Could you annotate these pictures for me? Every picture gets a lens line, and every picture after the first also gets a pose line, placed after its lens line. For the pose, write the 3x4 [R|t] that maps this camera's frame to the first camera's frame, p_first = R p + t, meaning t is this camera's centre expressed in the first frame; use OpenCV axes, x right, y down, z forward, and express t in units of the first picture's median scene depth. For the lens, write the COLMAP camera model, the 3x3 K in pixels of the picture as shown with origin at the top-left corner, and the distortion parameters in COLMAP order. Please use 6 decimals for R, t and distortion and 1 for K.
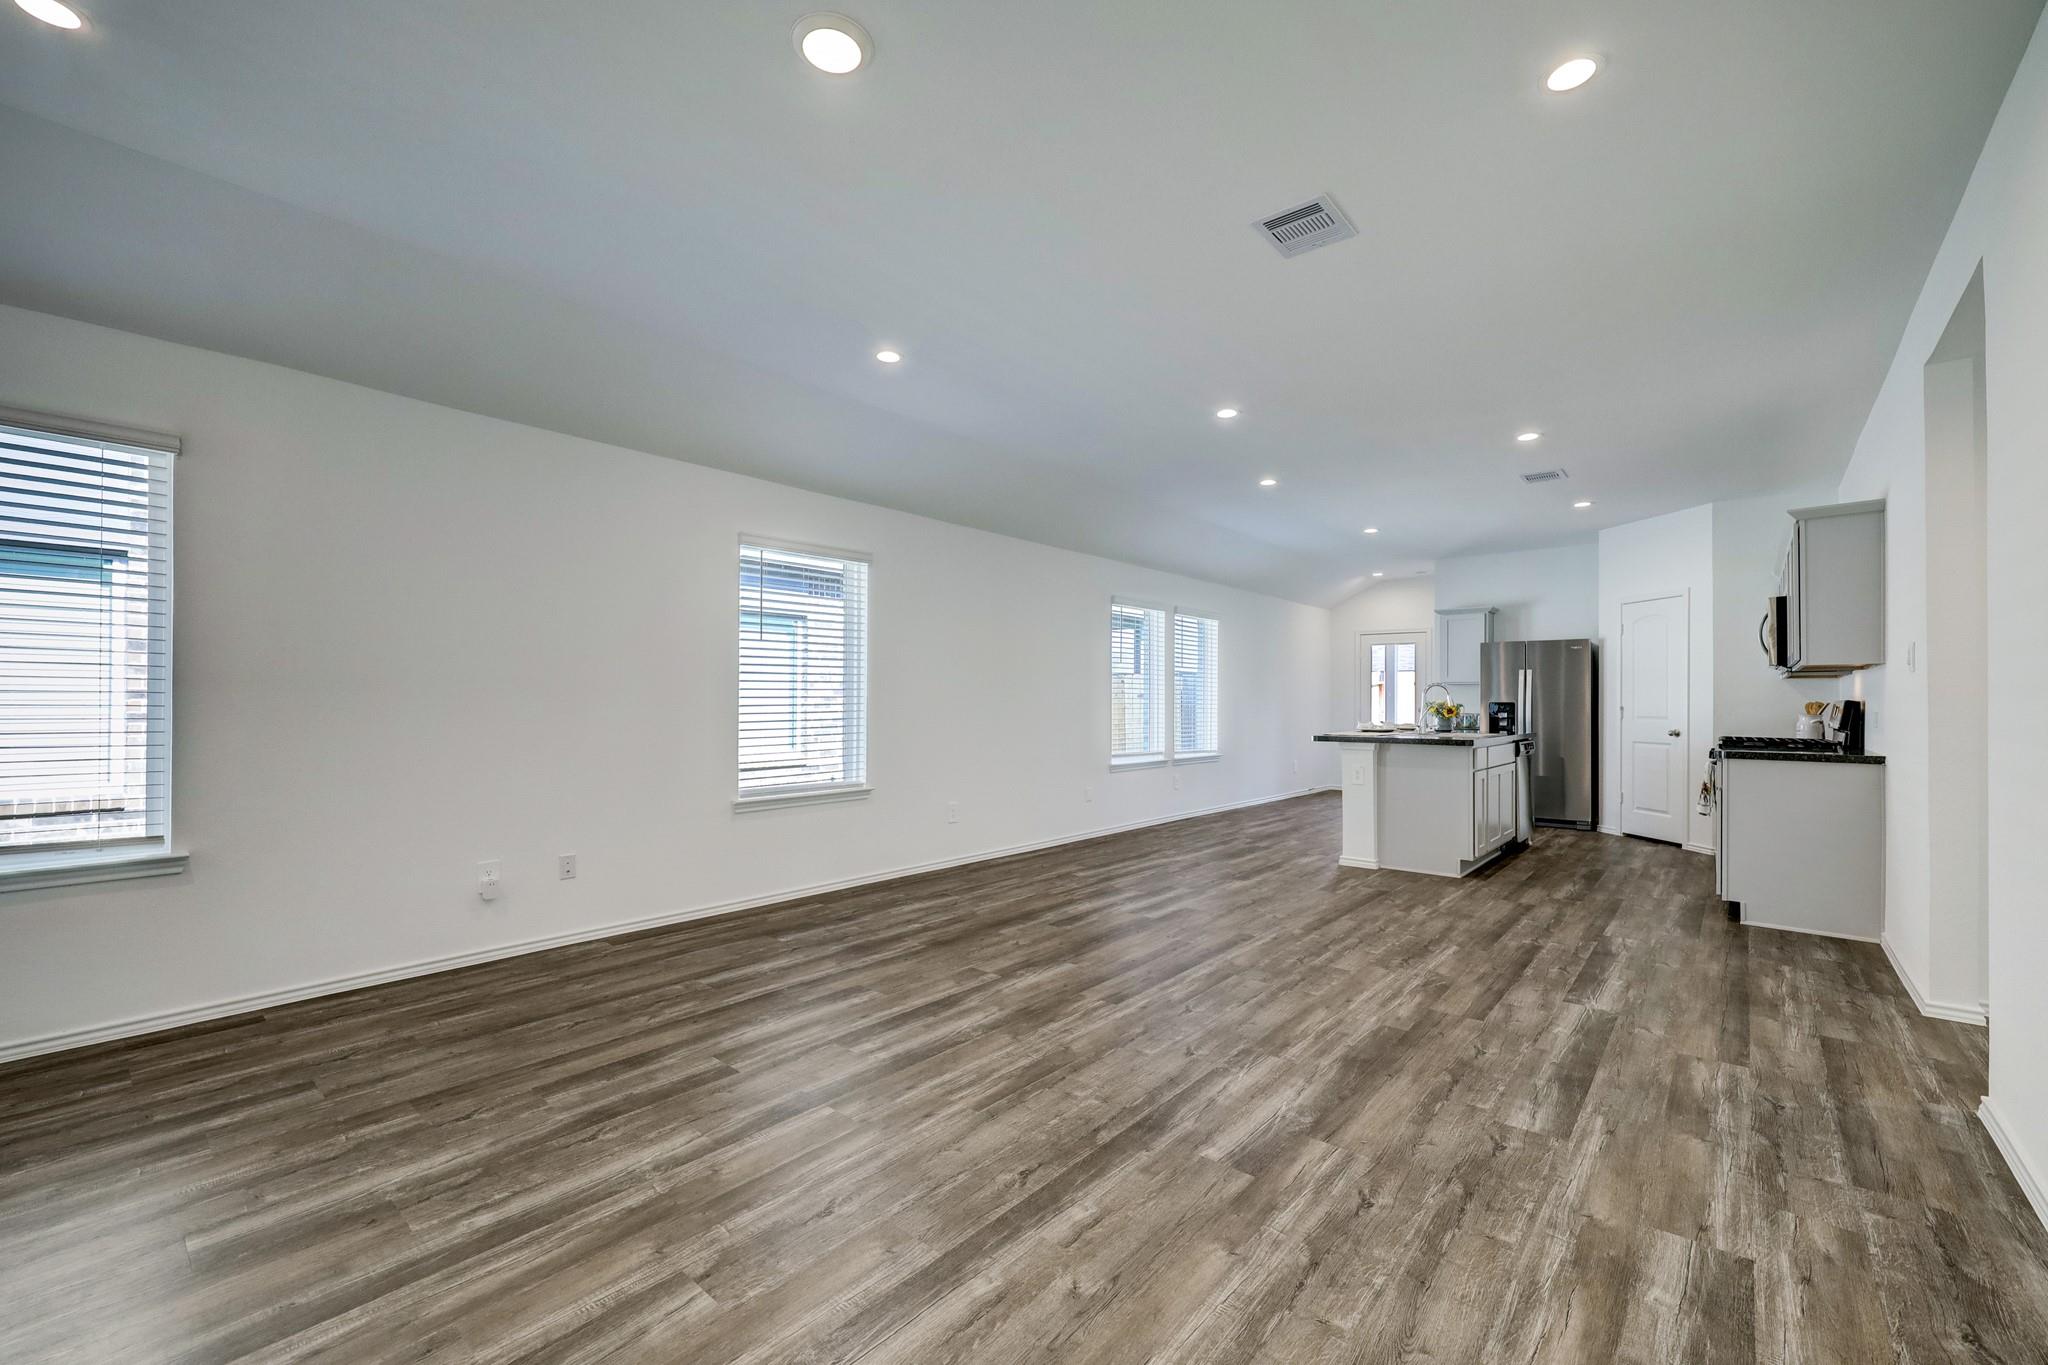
lens RADIAL K [[829.7, 0, 1033.5], [0, 829.7, 691.2], [0, 0, 1]] dist [0.000315, -0.000039]
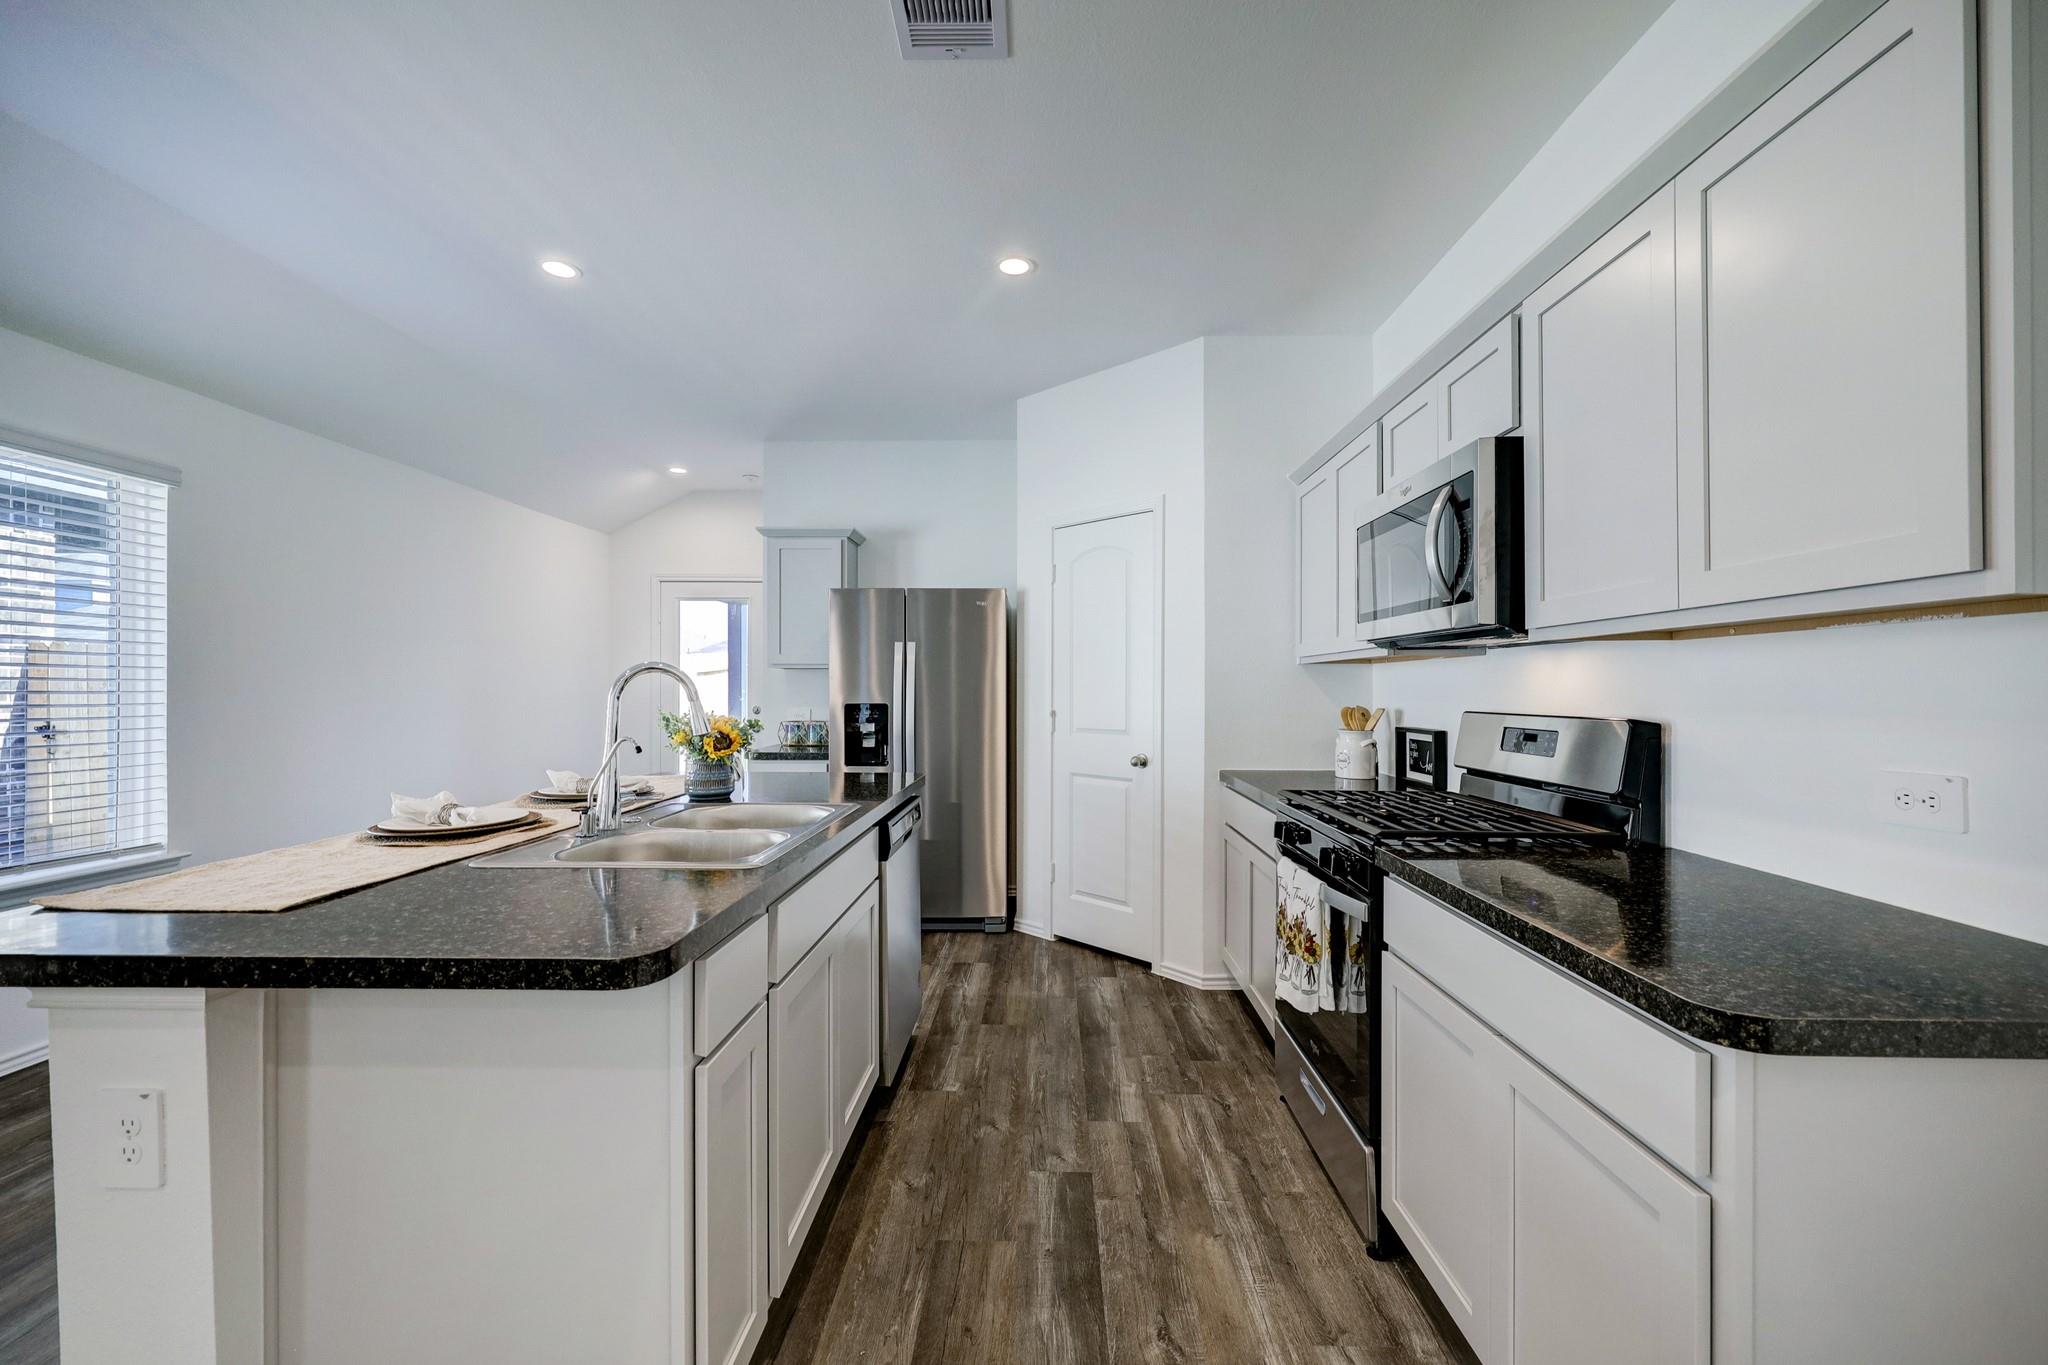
lens RADIAL K [[829.7, 0, 1033.5], [0, 829.7, 691.2], [0, 0, 1]] dist [0.000315, -0.000039]
pose [[0.773340, -0.007747, 0.633944, 0.400136], [-0.006661, 0.999771, 0.020342, -0.006555], [-0.633956, -0.019954, 0.773111, 0.672030]]
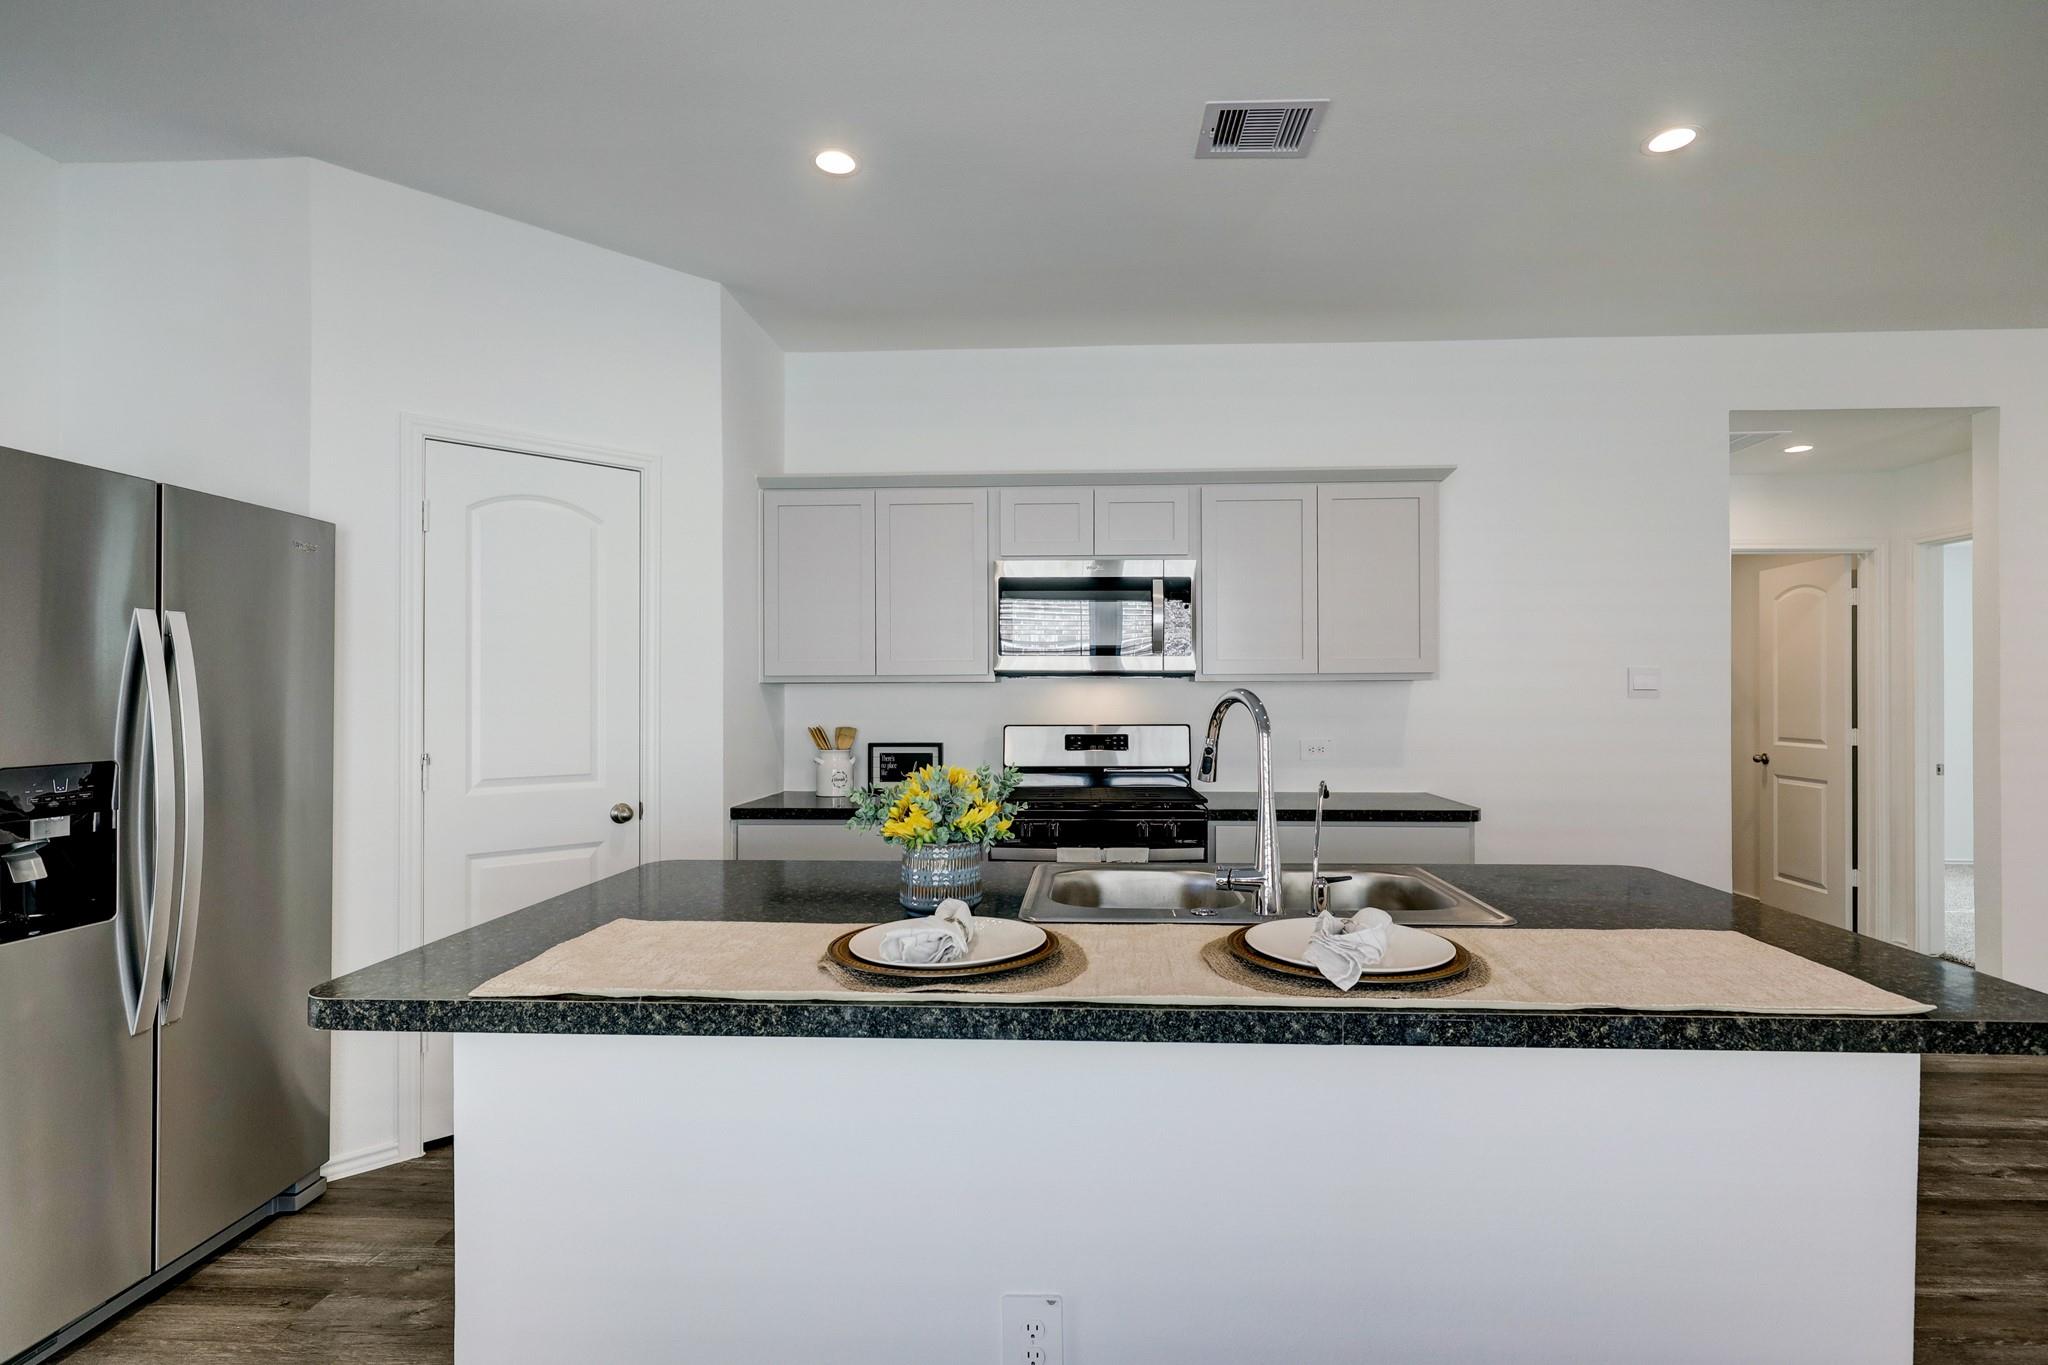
lens RADIAL K [[1005.4, 0, 1035.7], [0, 1005.4, 692.1], [0, 0, 1]] dist [0.003429, 0.000524]
pose [[-0.608908, 0.000568, 0.793240, 0.293000], [-0.012885, 0.999861, -0.010607, -0.004642], [-0.793136, -0.016680, -0.608816, 1.233341]]
